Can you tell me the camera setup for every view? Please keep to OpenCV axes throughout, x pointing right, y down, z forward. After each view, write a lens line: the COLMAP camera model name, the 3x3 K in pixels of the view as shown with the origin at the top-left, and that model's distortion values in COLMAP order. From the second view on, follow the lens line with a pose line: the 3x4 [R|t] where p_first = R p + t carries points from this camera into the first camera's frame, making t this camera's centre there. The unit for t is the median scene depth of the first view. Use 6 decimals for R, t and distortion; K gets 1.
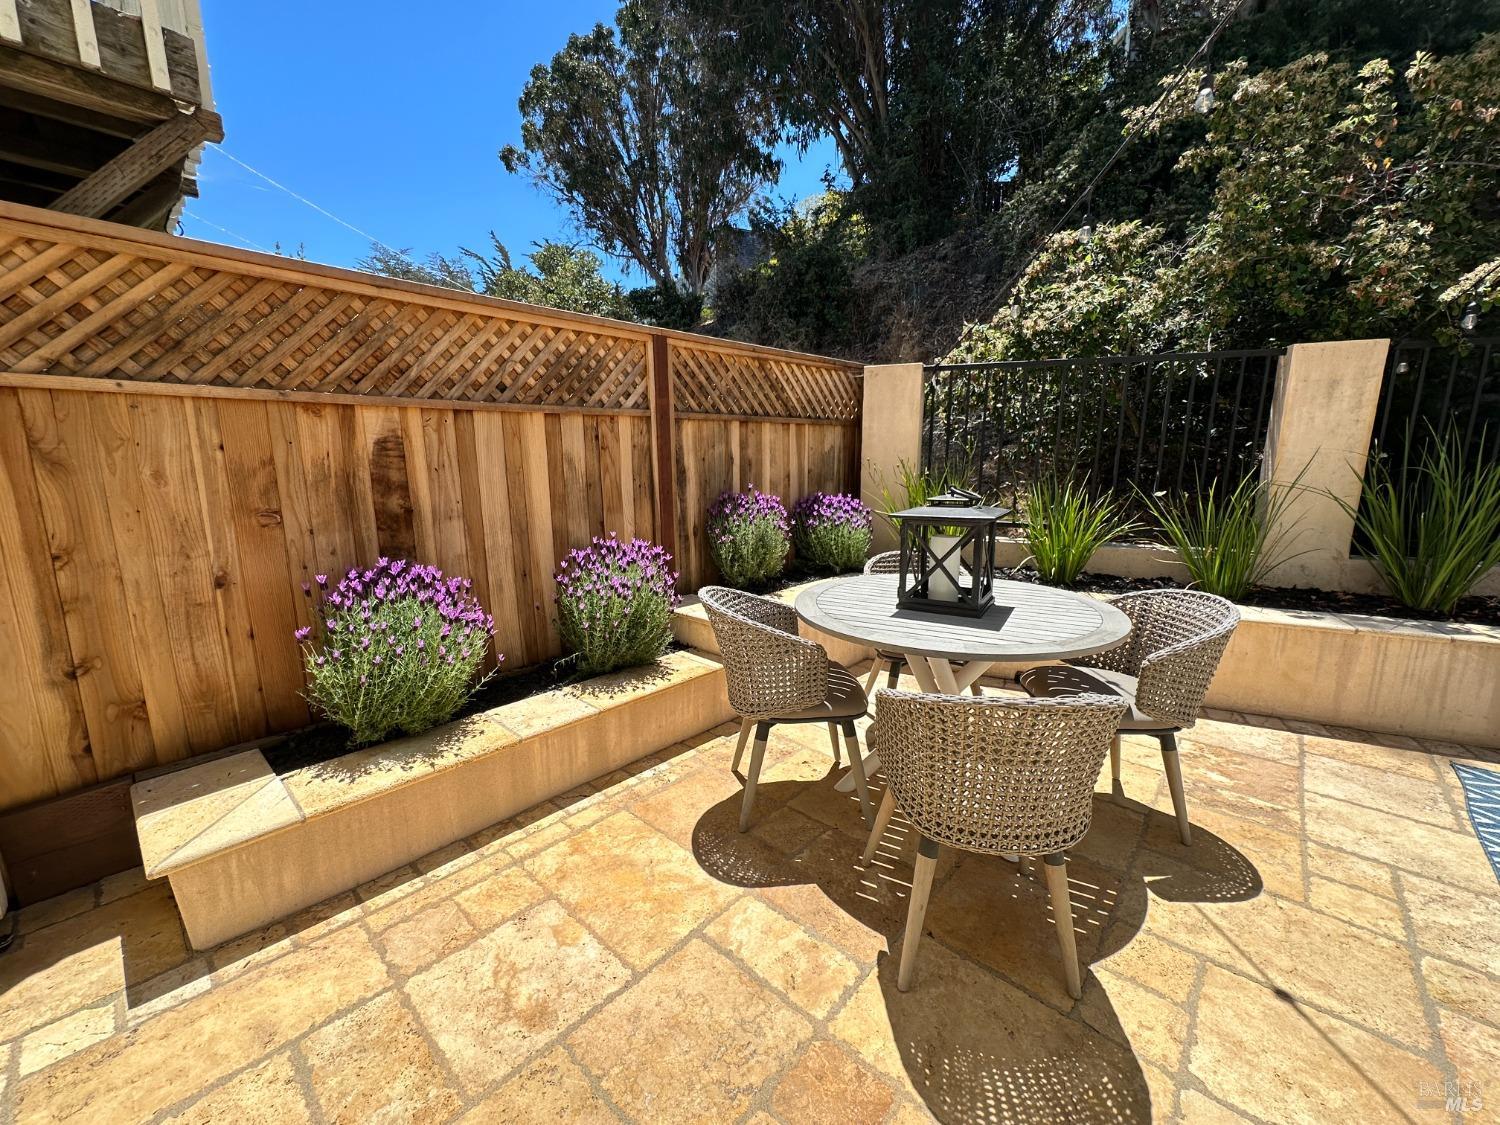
lens RADIAL K [[595.0, 0, 755.9], [0, 595.0, 555.3], [0, 0, 1]] dist [-0.003908, 0.000460]
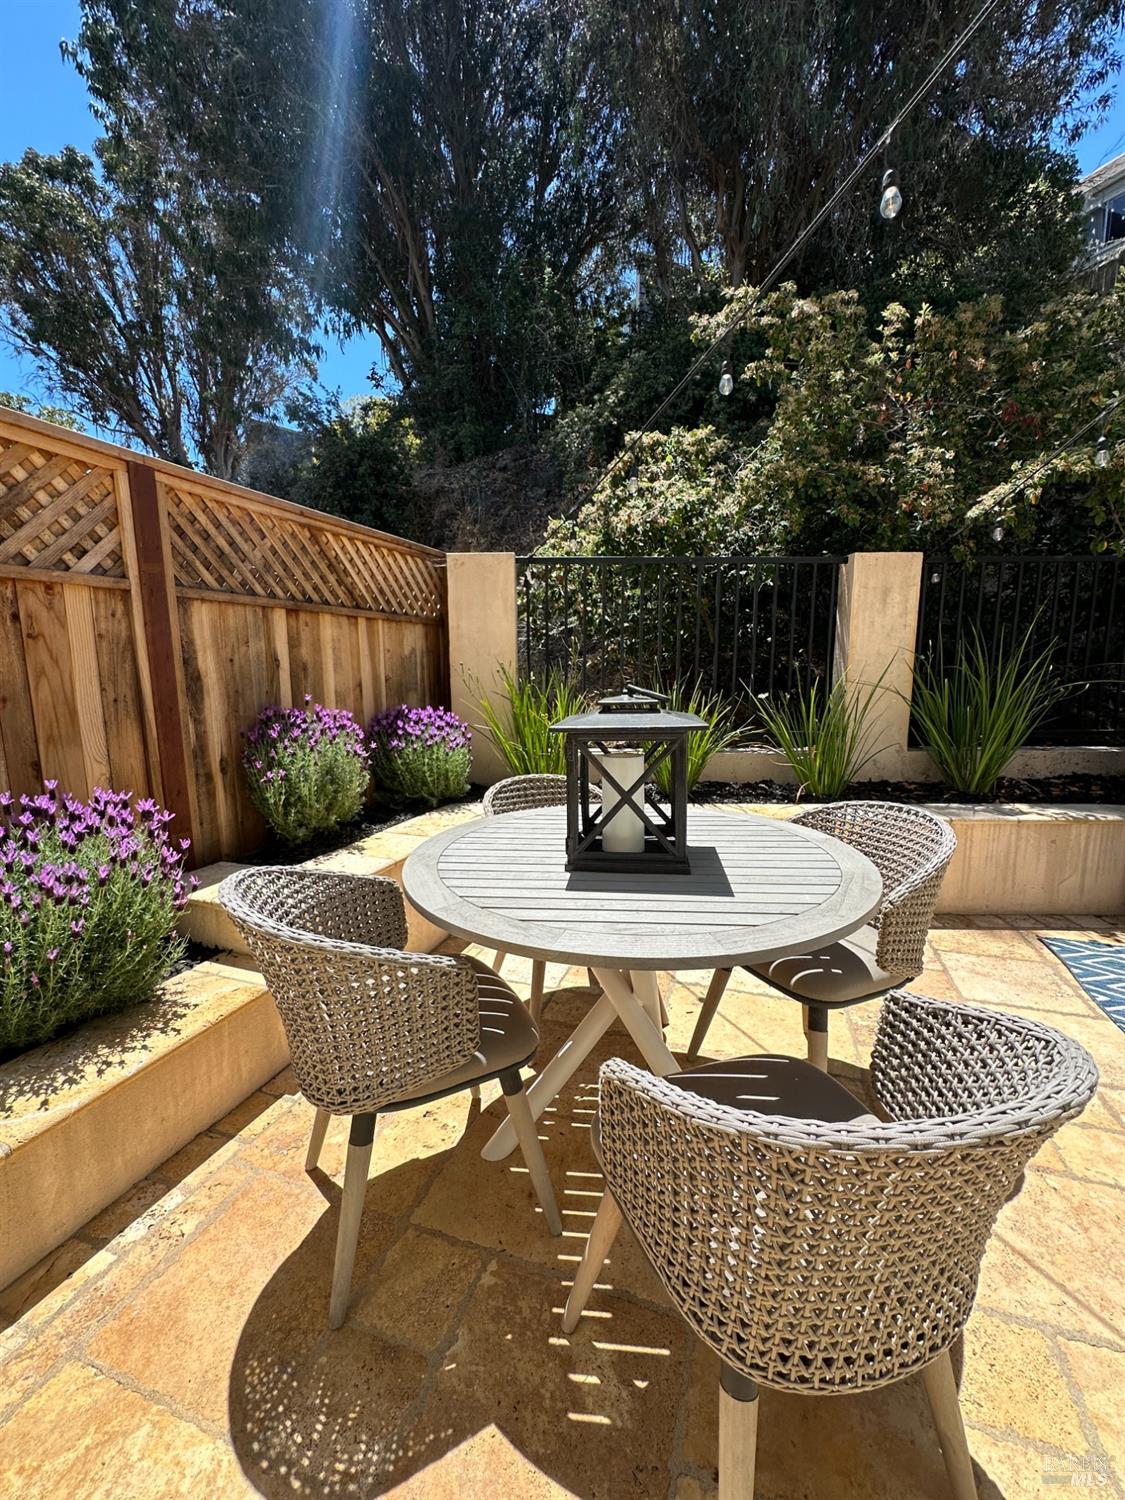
lens RADIAL K [[595.0, 0, 561.7], [0, 595.0, 748.6], [0, 0, 1]] dist [-0.003908, 0.000460]
pose [[0.921248, -0.055948, 0.384931, -0.007364], [0.070846, 0.997183, -0.024620, -0.018137], [-0.382469, 0.049952, 0.922617, 0.248969]]
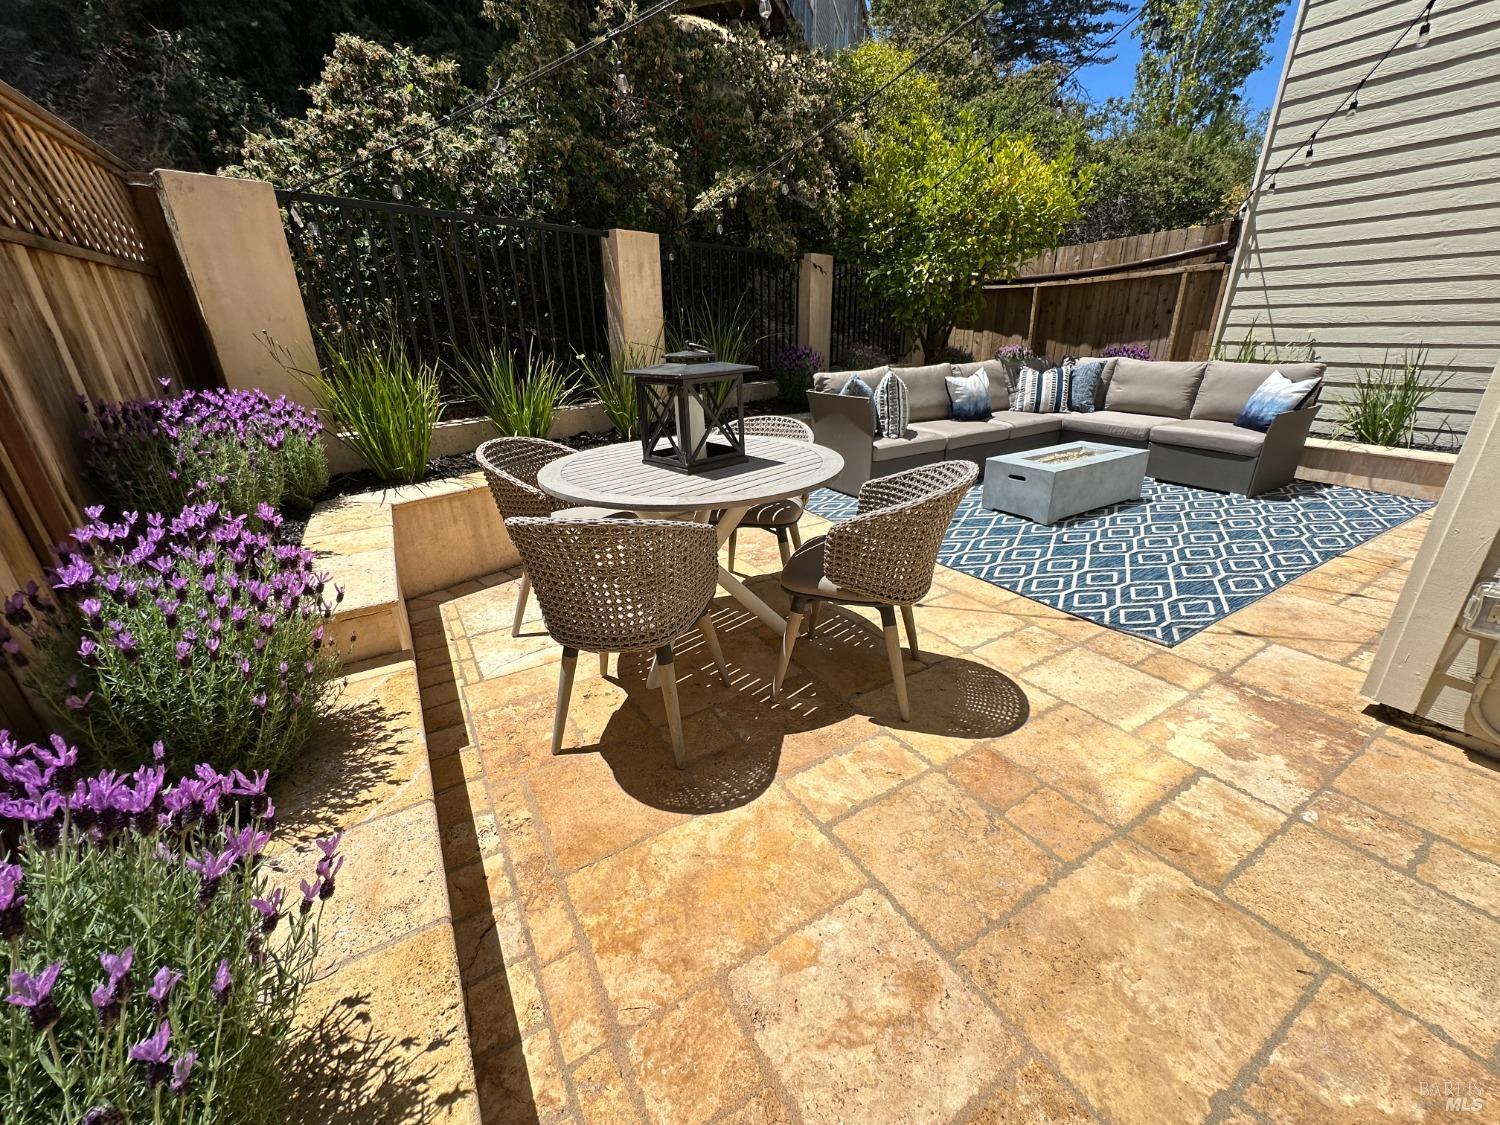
lens RADIAL K [[595.0, 0, 749.1], [0, 595.0, 554.3], [0, 0, 1]] dist [-0.003908, 0.000460]
pose [[0.296885, -0.347488, 0.889445, -0.406820], [0.180032, 0.935105, 0.305234, -0.043841], [-0.937789, 0.069509, 0.340177, 0.370125]]
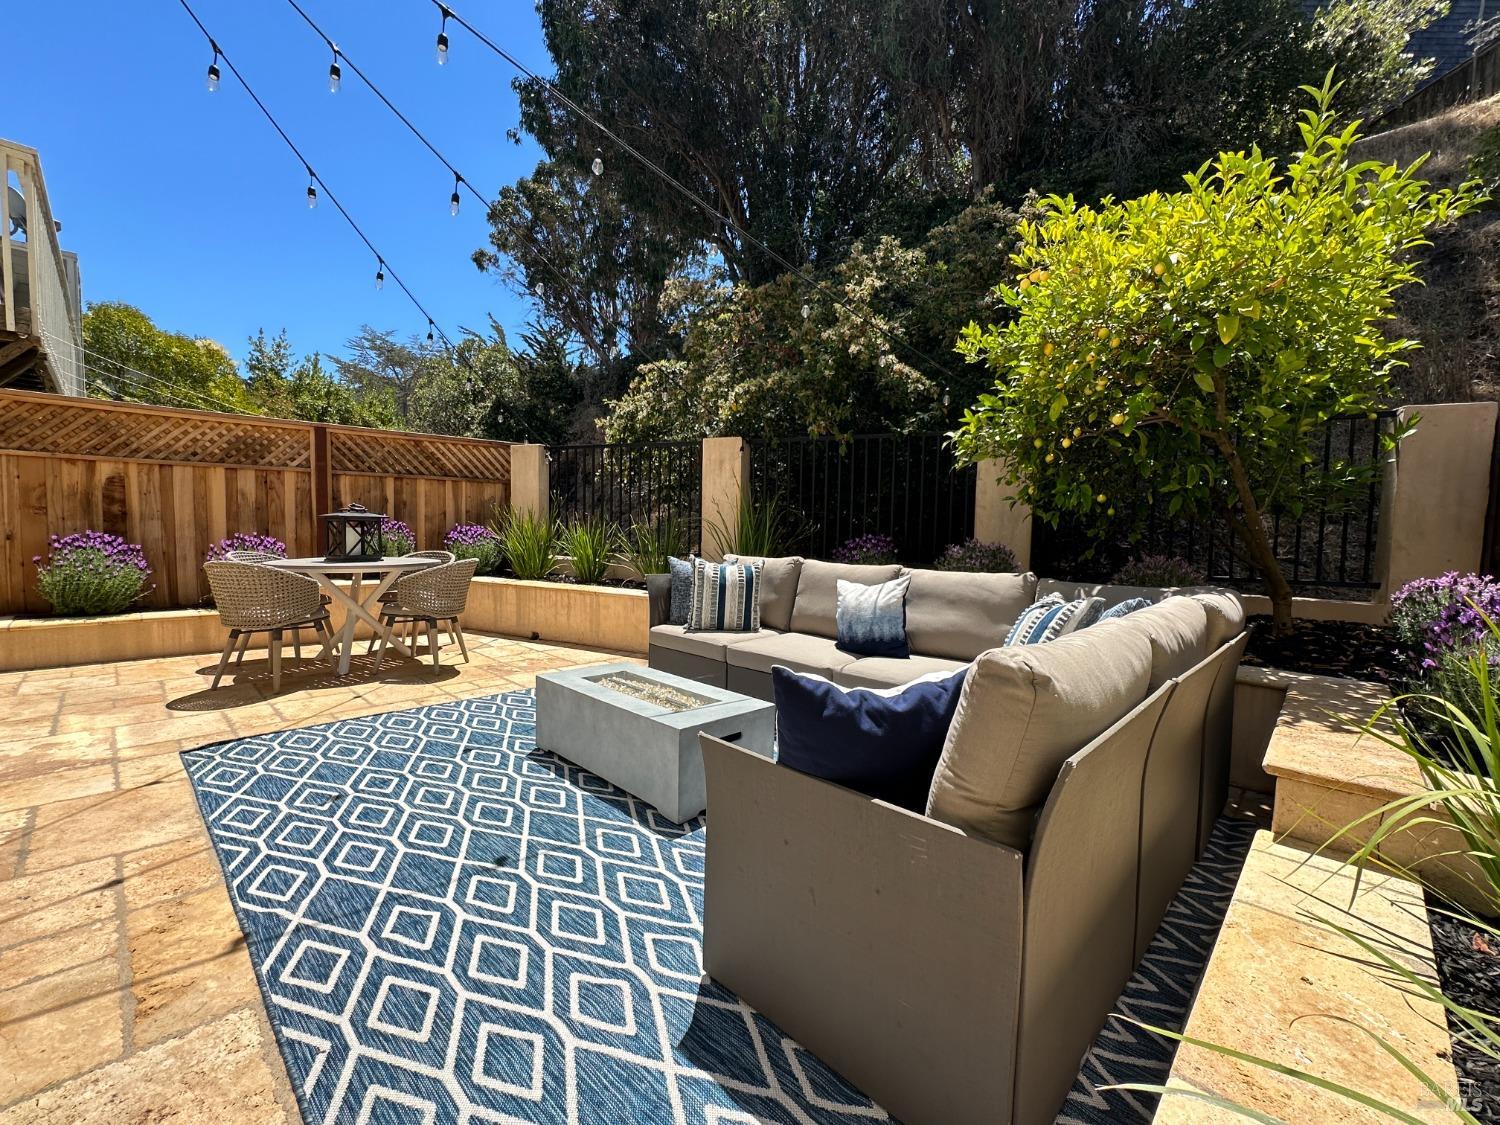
lens RADIAL K [[595.0, 0, 741.5], [0, 595.0, 558.8], [0, 0, 1]] dist [-0.003908, 0.000460]
pose [[0.999423, 0.028298, -0.018765, 1.106596], [-0.030144, 0.993832, -0.106720, 0.165061], [0.015630, 0.107224, 0.994112, -0.674565]]
